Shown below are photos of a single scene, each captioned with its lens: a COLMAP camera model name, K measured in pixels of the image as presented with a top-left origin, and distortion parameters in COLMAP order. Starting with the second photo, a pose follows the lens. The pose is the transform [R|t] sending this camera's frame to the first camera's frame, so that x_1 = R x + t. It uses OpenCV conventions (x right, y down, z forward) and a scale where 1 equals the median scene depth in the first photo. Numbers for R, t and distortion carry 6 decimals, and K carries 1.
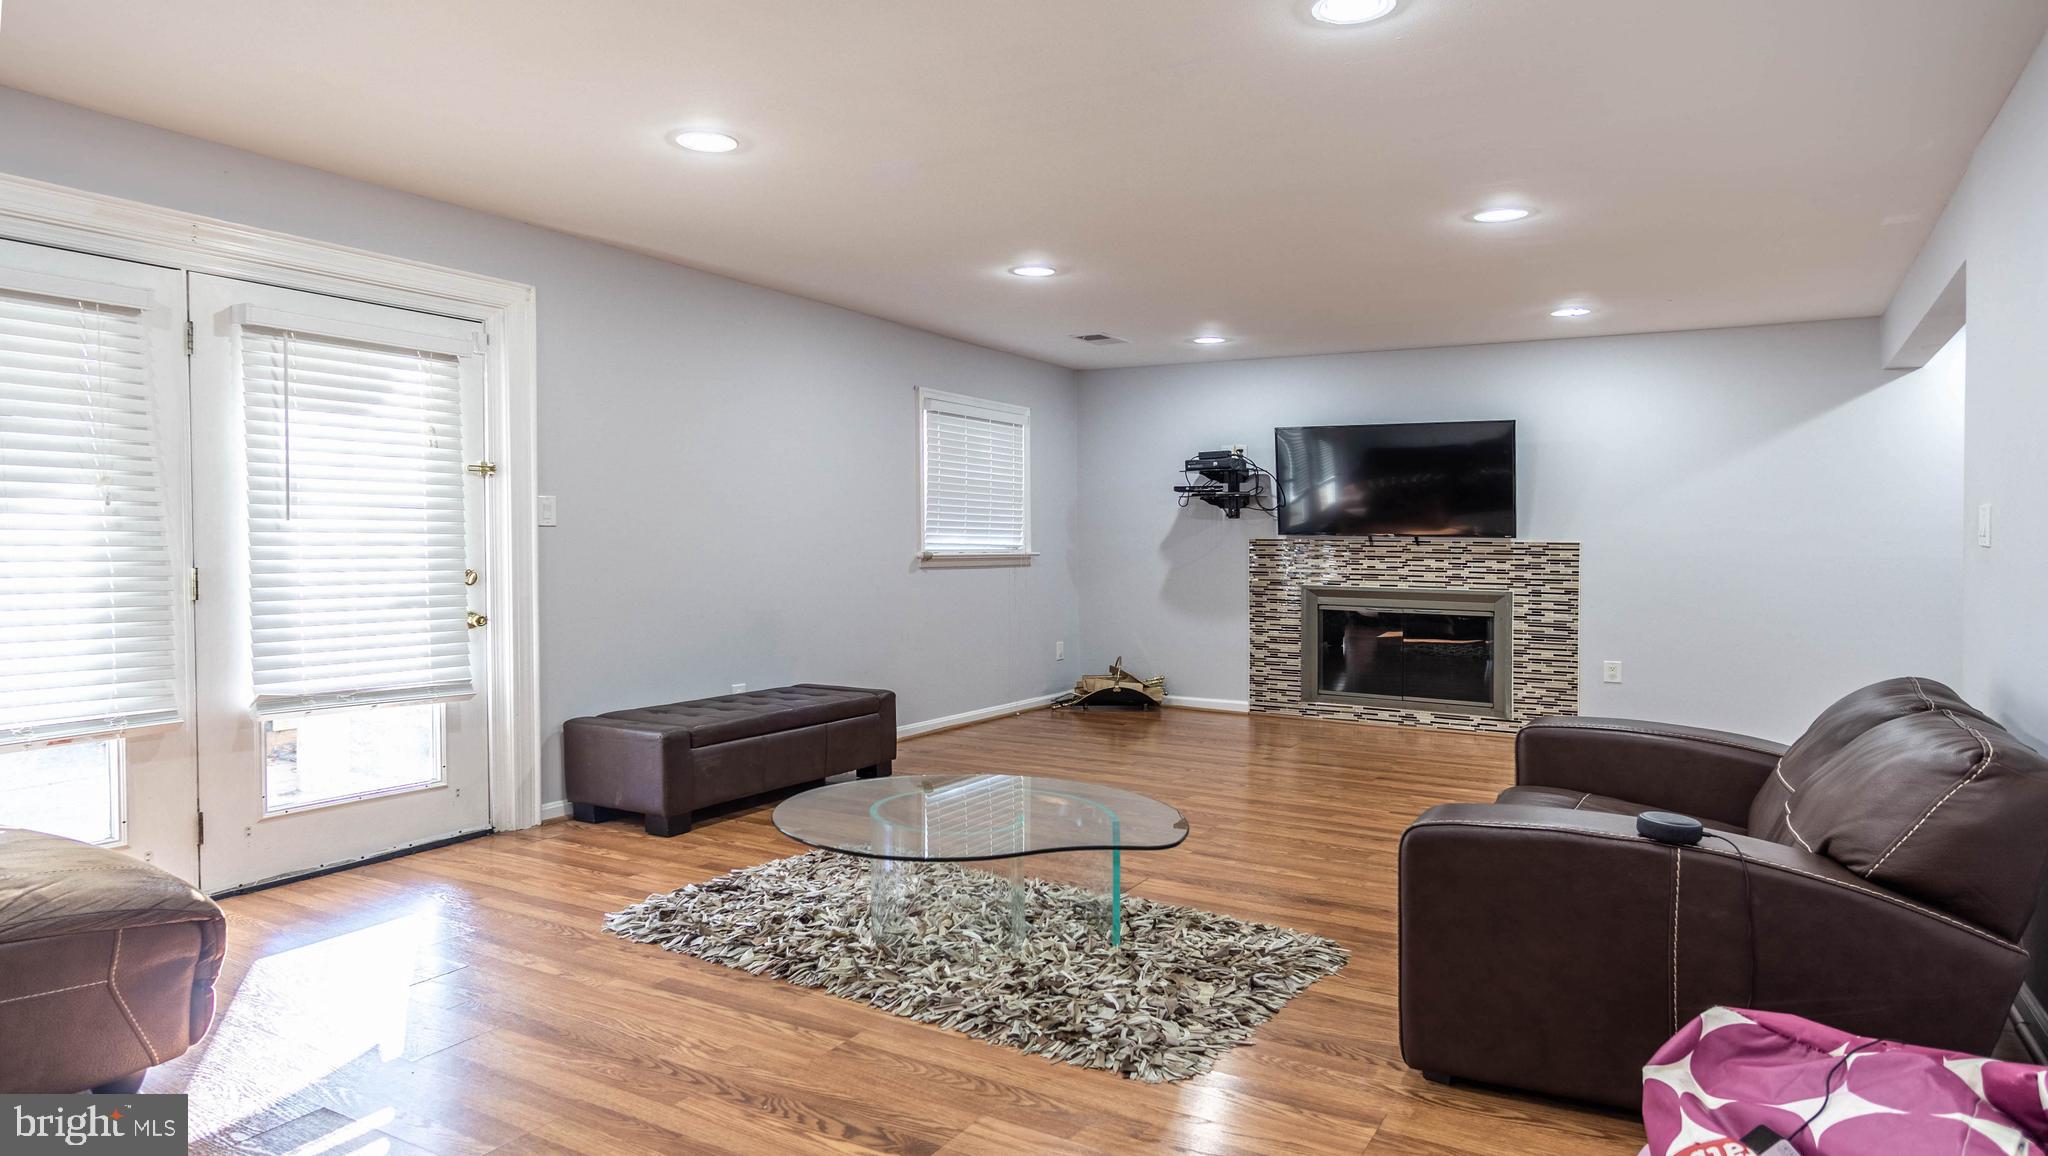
lens RADIAL K [[1251.2, 0, 1024.0], [0, 1251.2, 578.0], [0, 0, 1]] dist [0.000392, 0.000353]
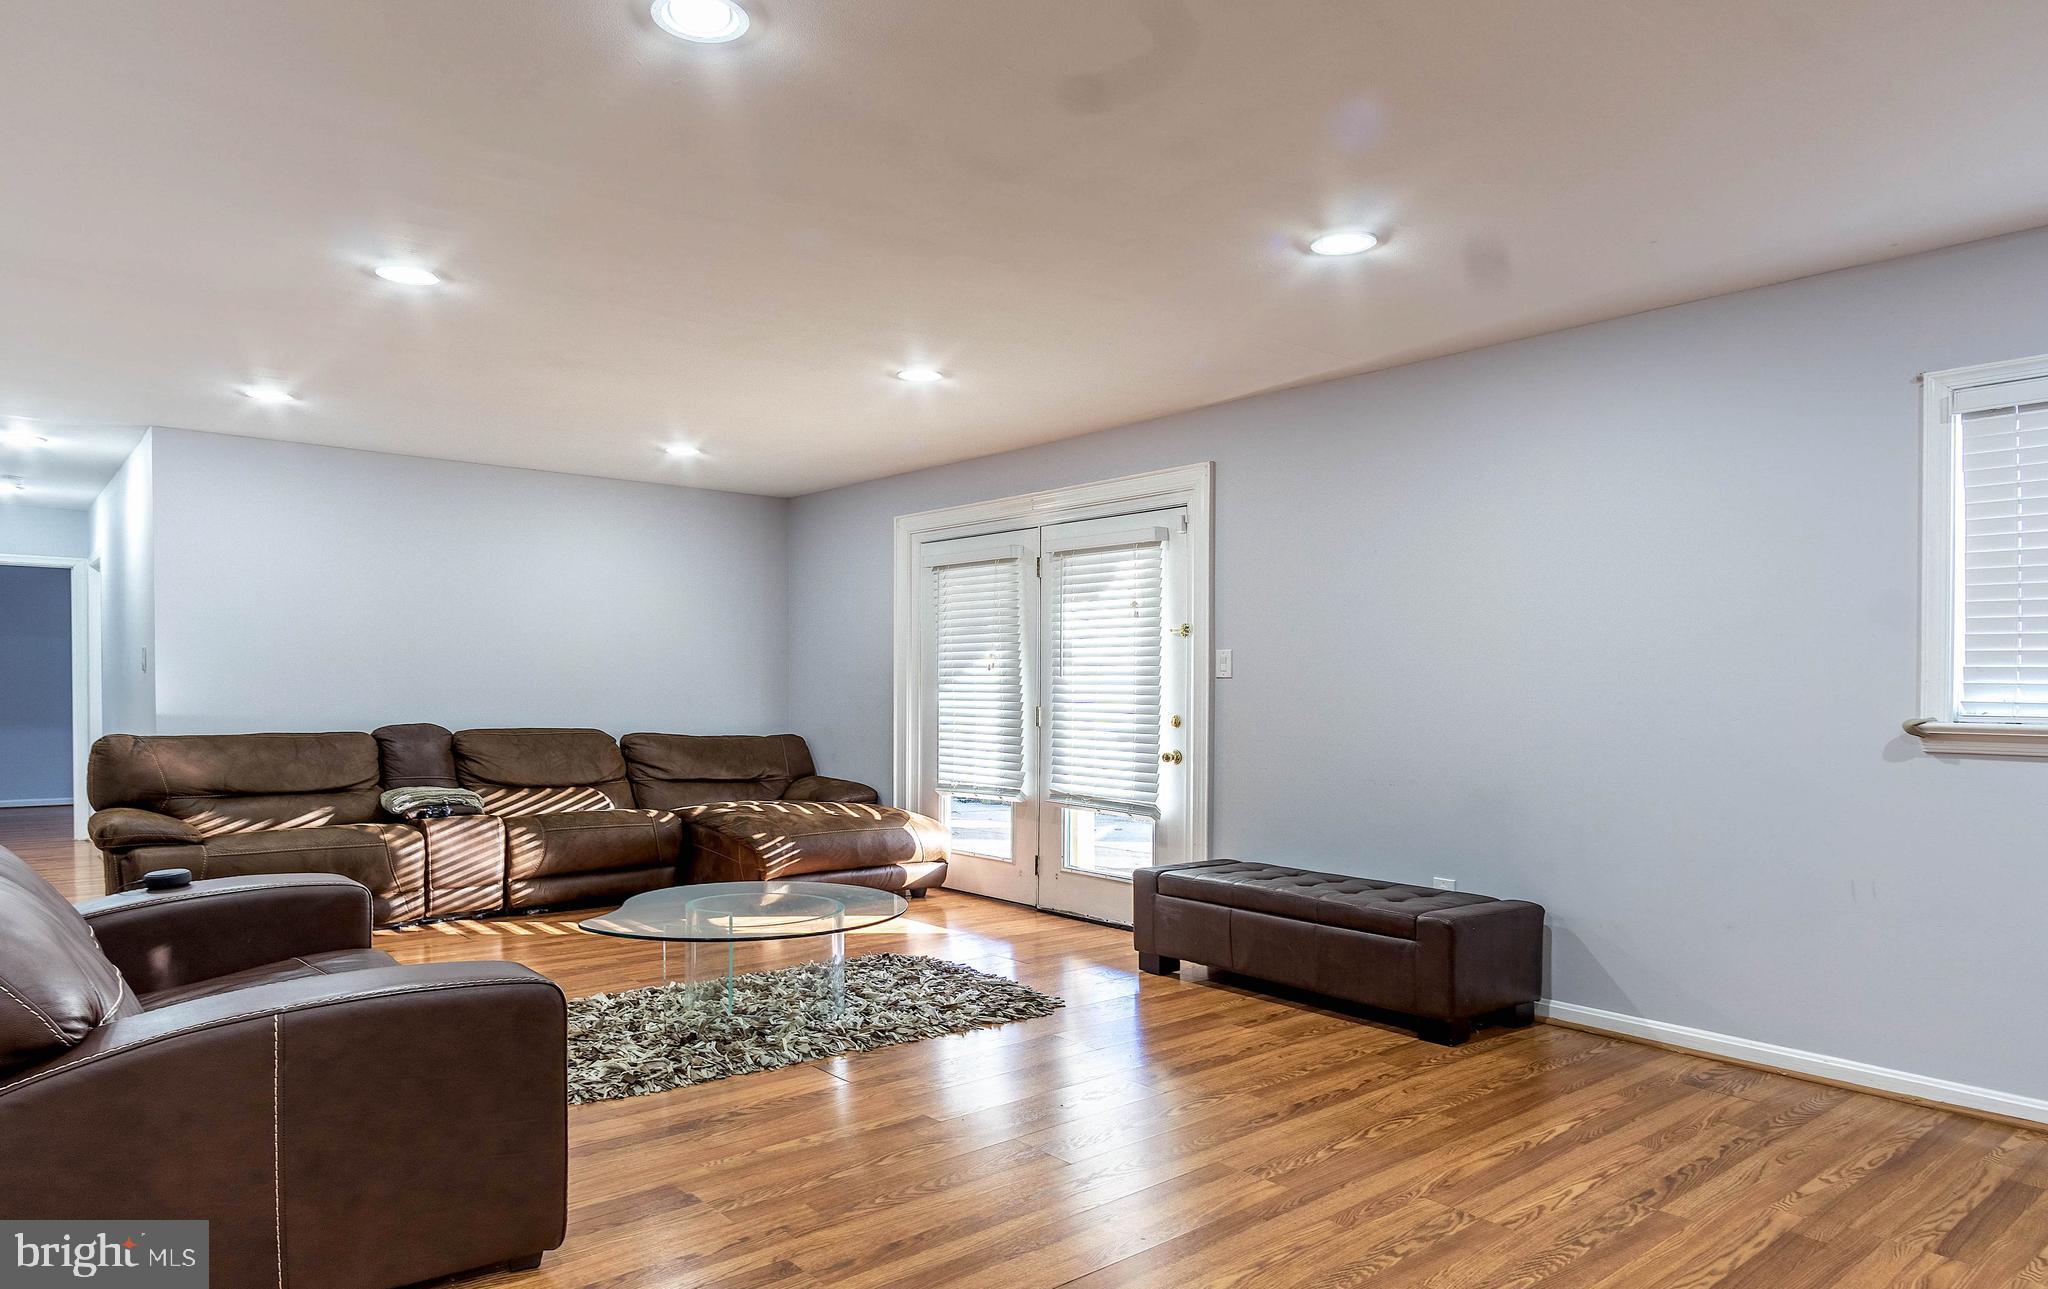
lens RADIAL K [[1273.2, 0, 1024.0], [0, 1273.2, 644.5], [0, 0, 1]] dist [0.000138, 0.000246]
pose [[-0.340134, -0.036318, -0.939675, 0.520608], [-0.036133, 0.999021, -0.025533, -0.025672], [0.939682, 0.025269, -0.341113, 0.879941]]
